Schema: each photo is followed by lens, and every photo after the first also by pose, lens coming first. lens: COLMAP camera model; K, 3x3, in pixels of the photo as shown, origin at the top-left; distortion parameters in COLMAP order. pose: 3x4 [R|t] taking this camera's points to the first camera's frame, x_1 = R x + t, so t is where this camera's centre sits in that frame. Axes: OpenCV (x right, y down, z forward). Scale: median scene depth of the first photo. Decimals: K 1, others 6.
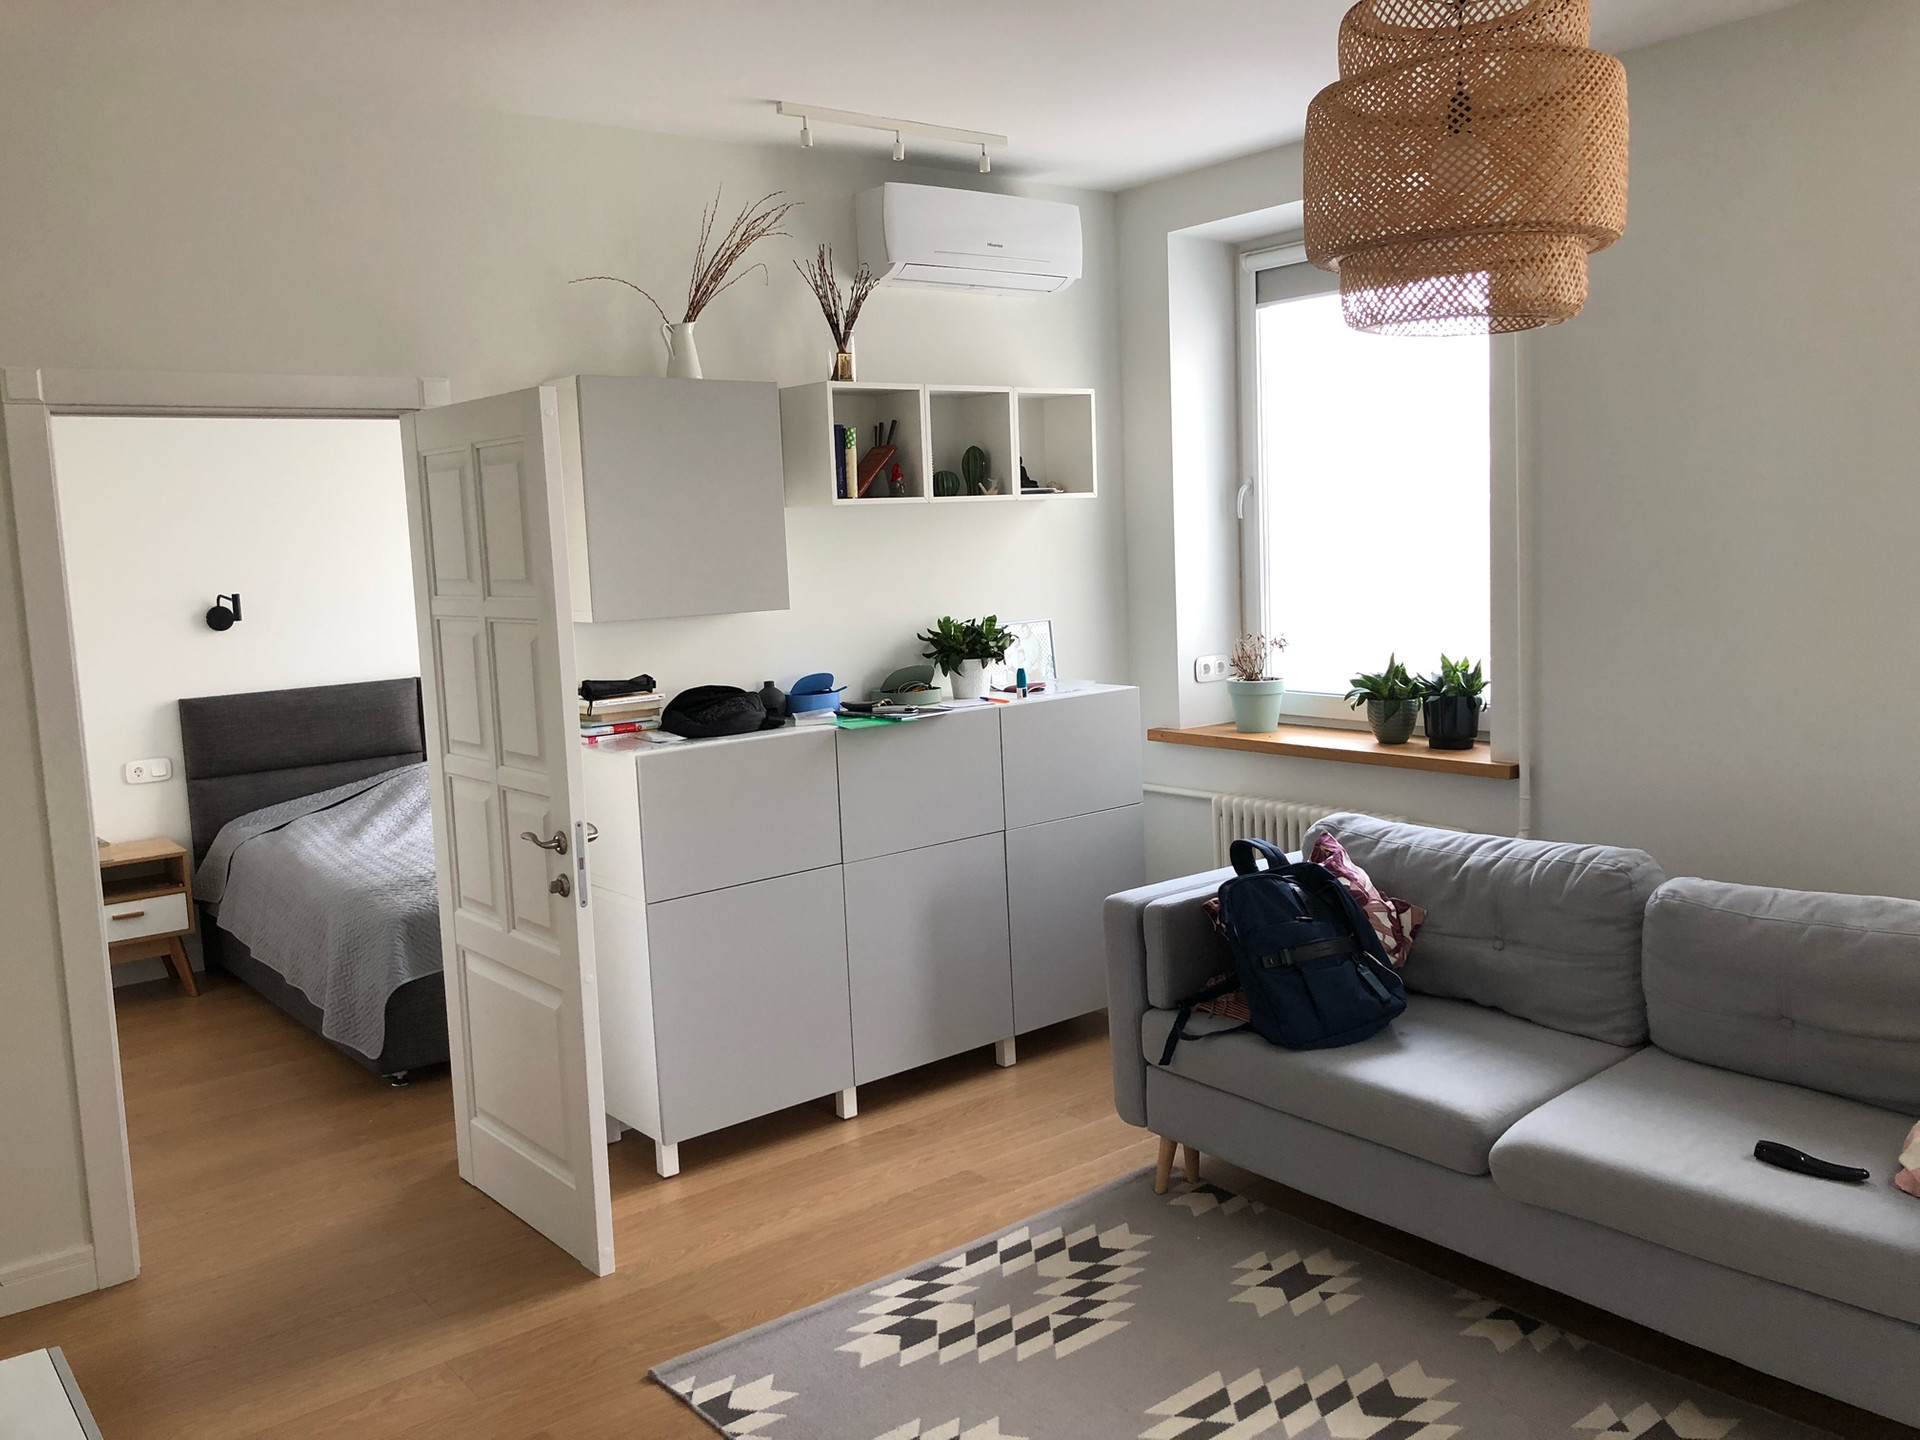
lens RADIAL K [[1583.1, 0, 960.4], [0, 1583.1, 709.9], [0, 0, 1]] dist [0.029591, -0.021934]
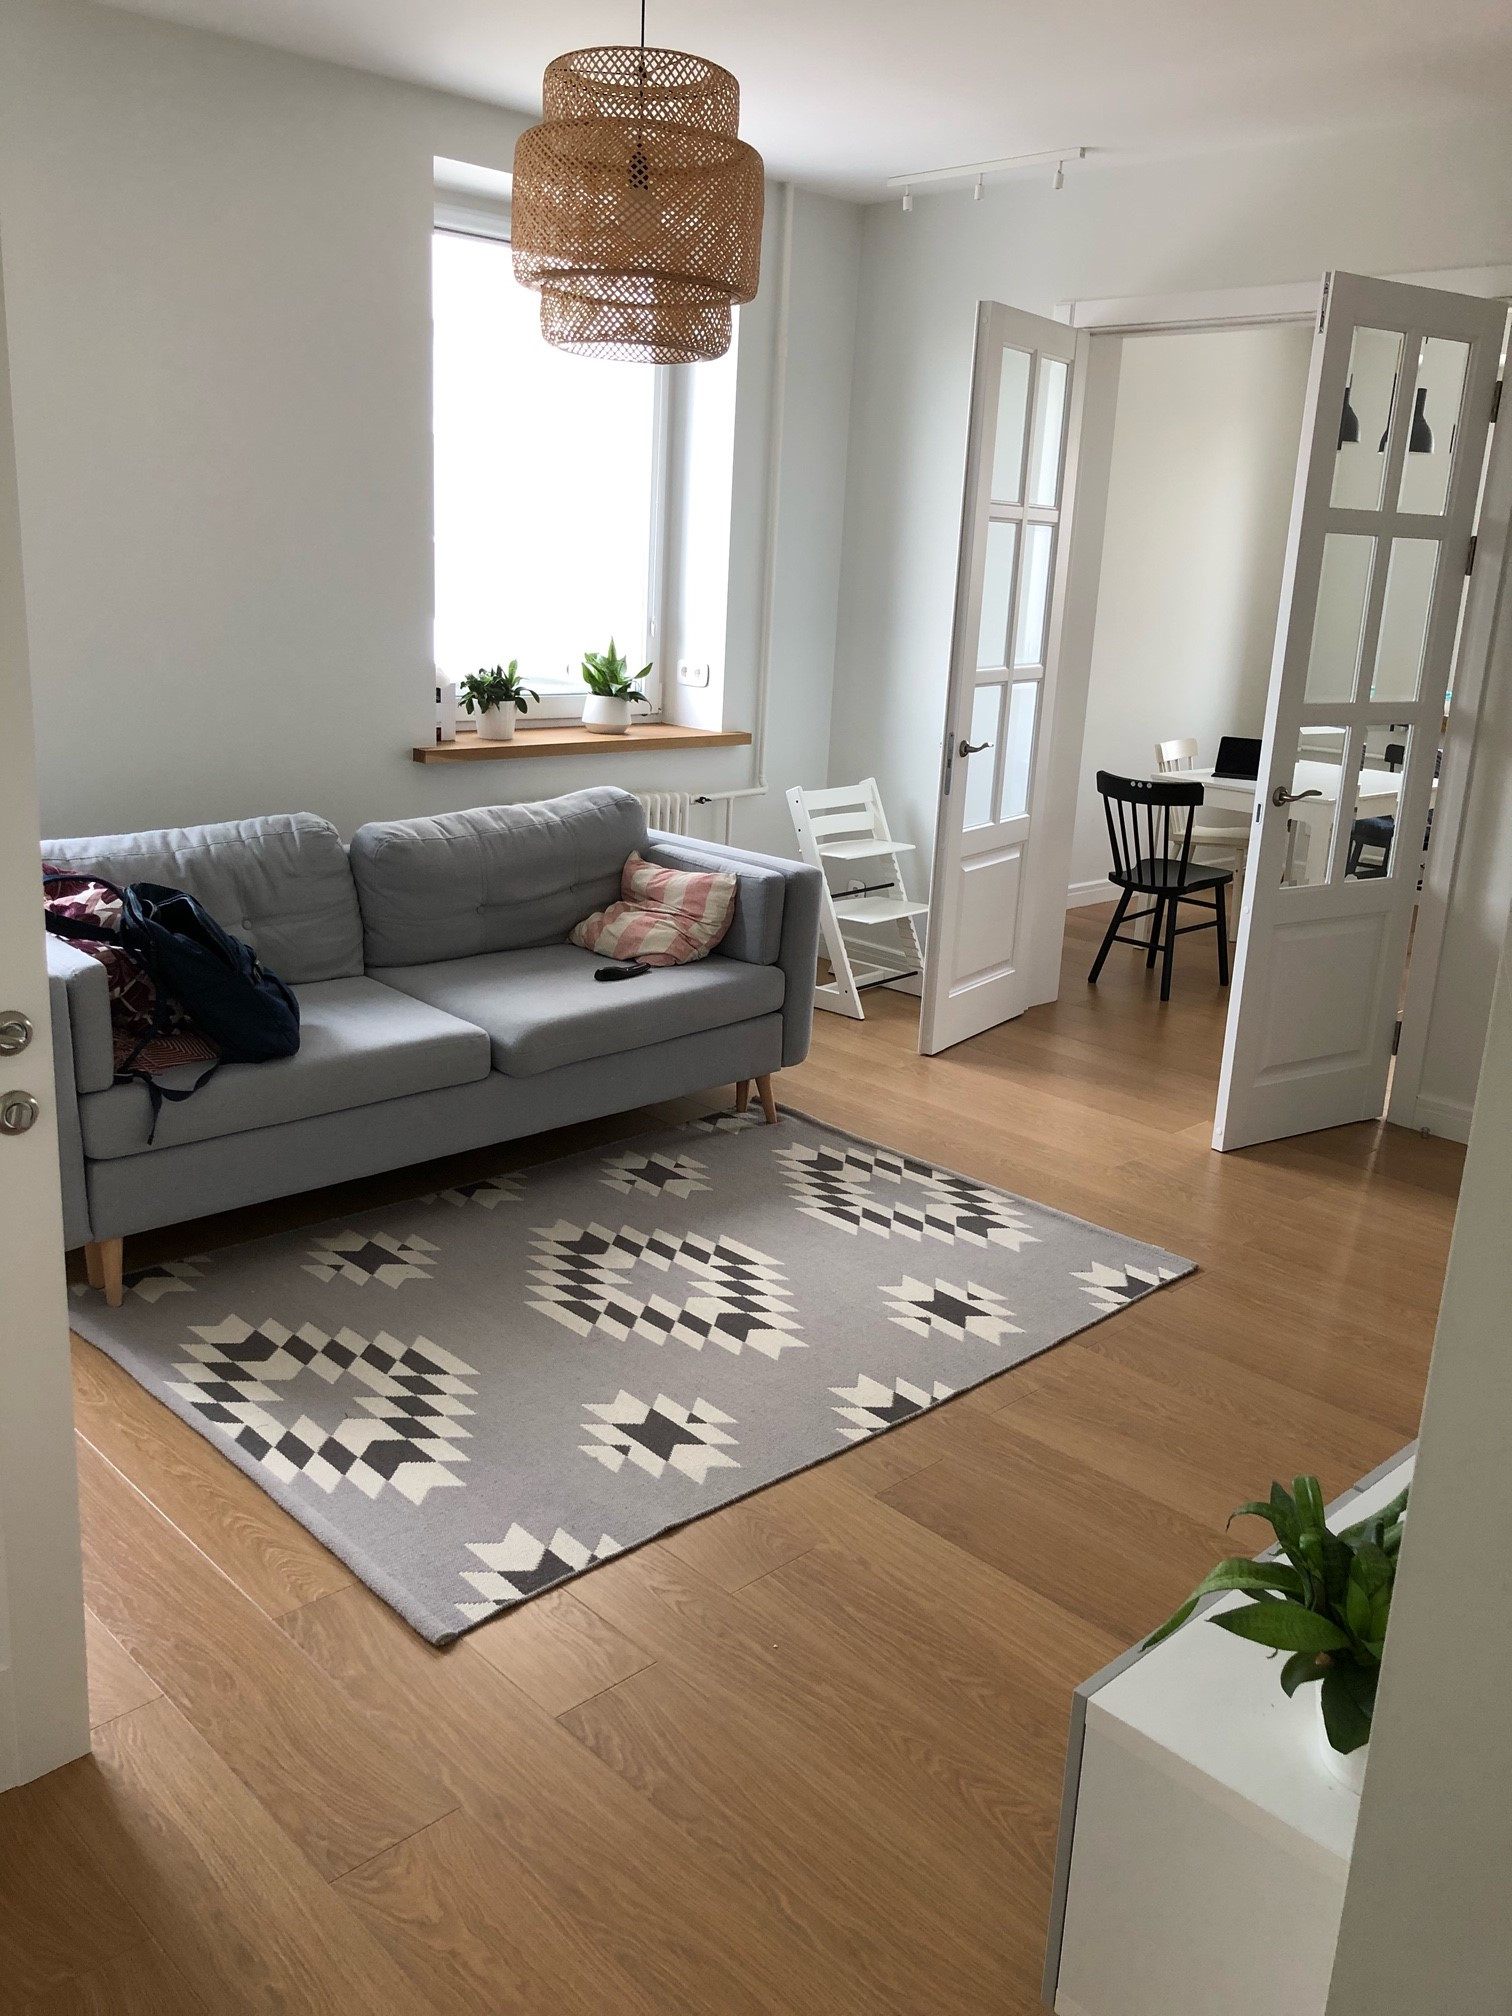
lens RADIAL K [[1662.3, 0, 763.6], [0, 1662.3, 1008.7], [0, 0, 1]] dist [0.029591, -0.021934]
pose [[-0.105987, -0.229905, 0.967425, -0.843367], [0.067479, 0.968999, 0.237672, -0.037814], [-0.992075, 0.090472, -0.087187, 0.844876]]
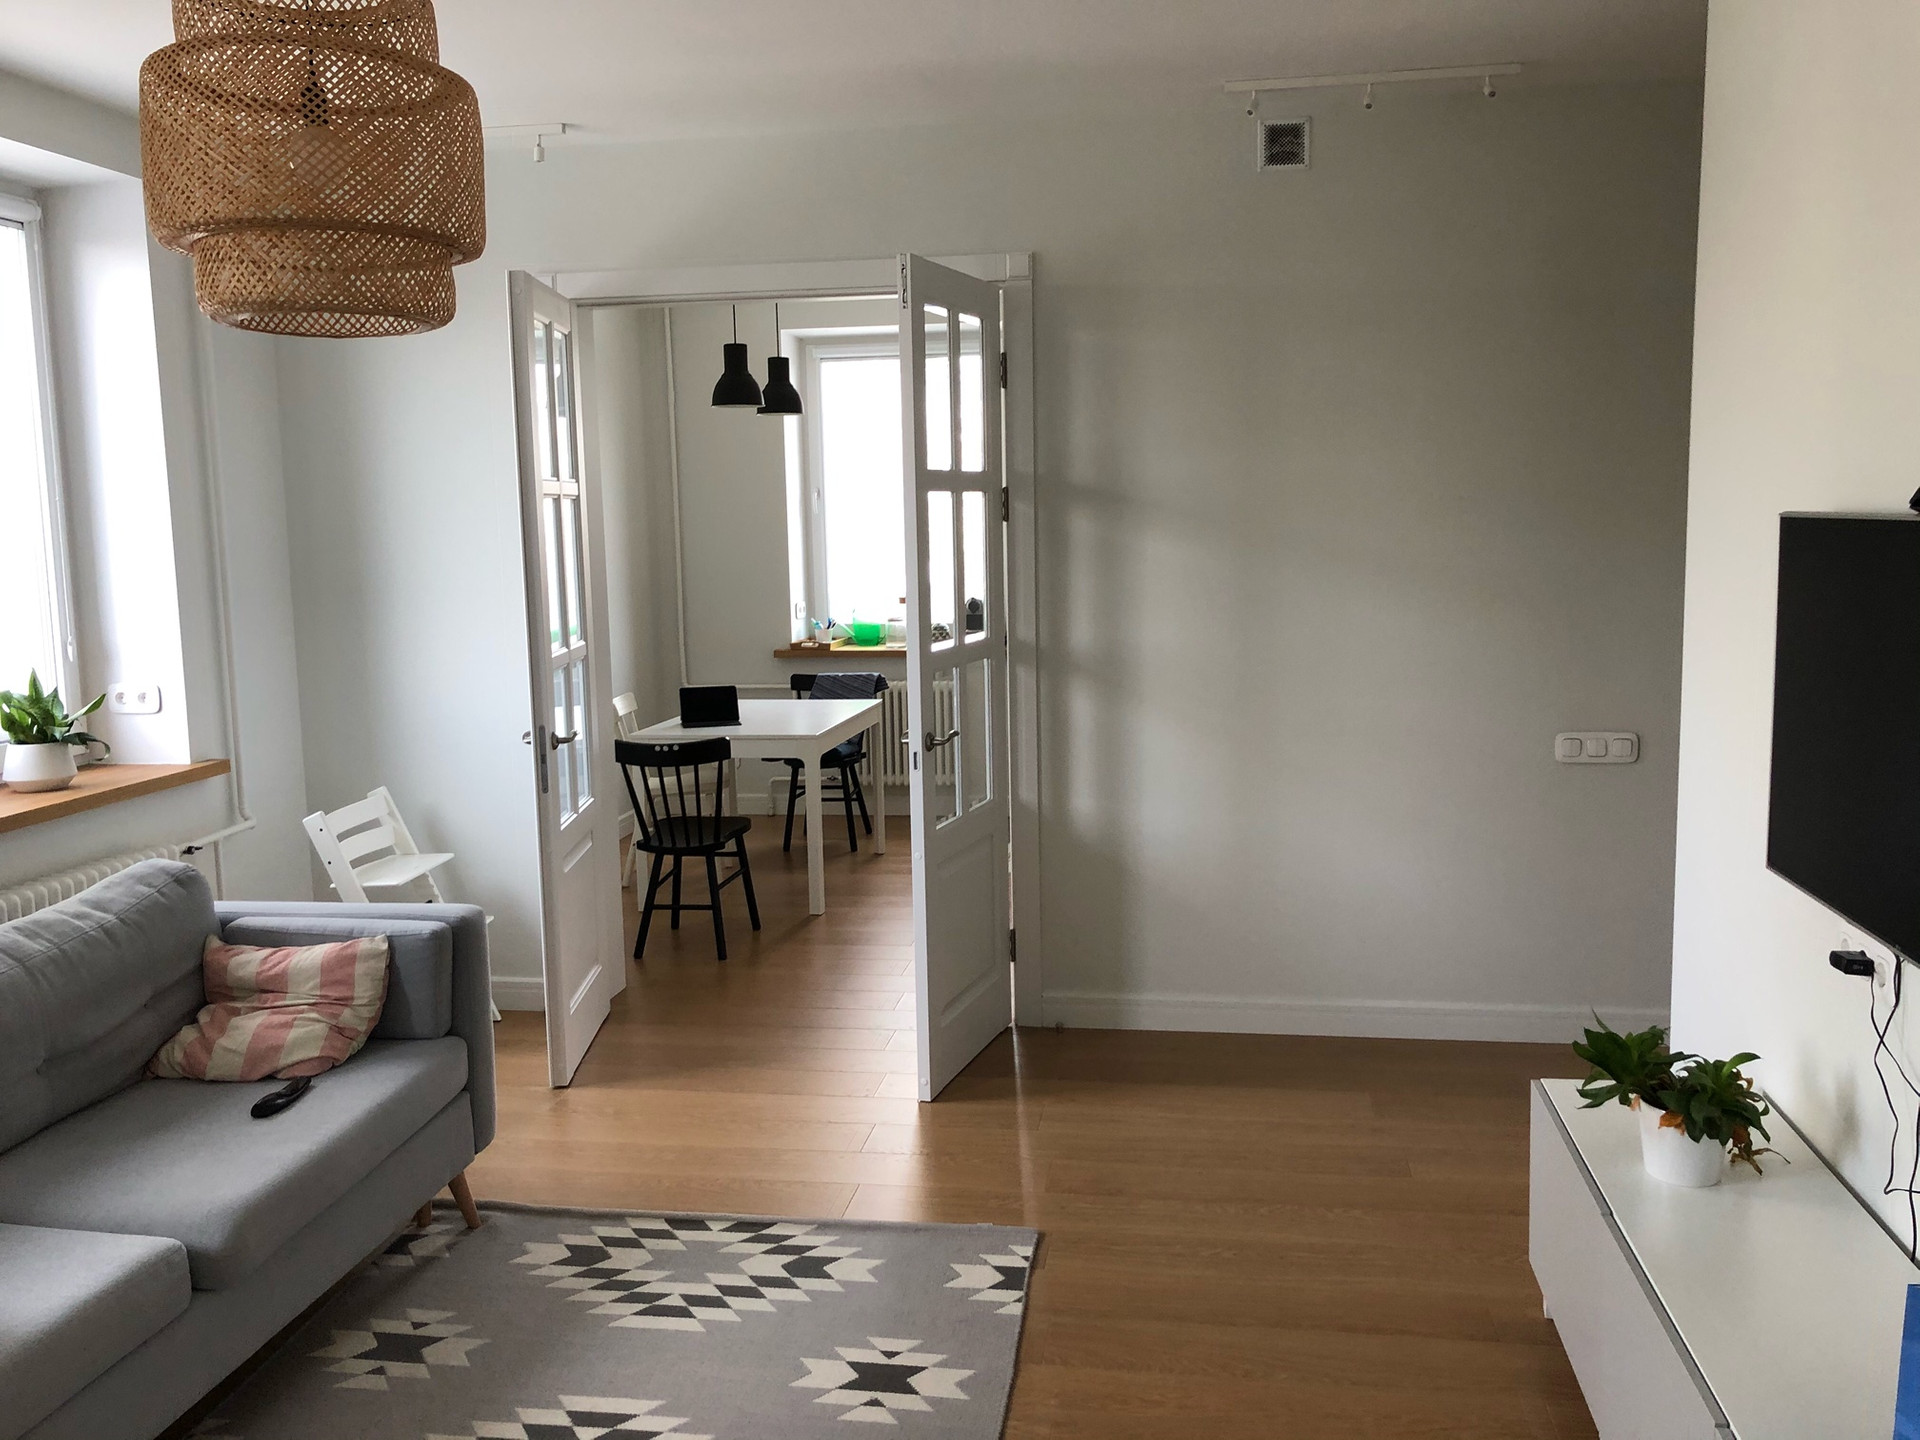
lens RADIAL K [[1583.1, 0, 968.2], [0, 1583.1, 704.4], [0, 0, 1]] dist [0.029591, -0.021934]
pose [[-0.686500, -0.031781, 0.726435, -0.524422], [0.130533, 0.977428, 0.166119, -0.096314], [-0.715317, 0.208865, -0.666856, 1.131029]]
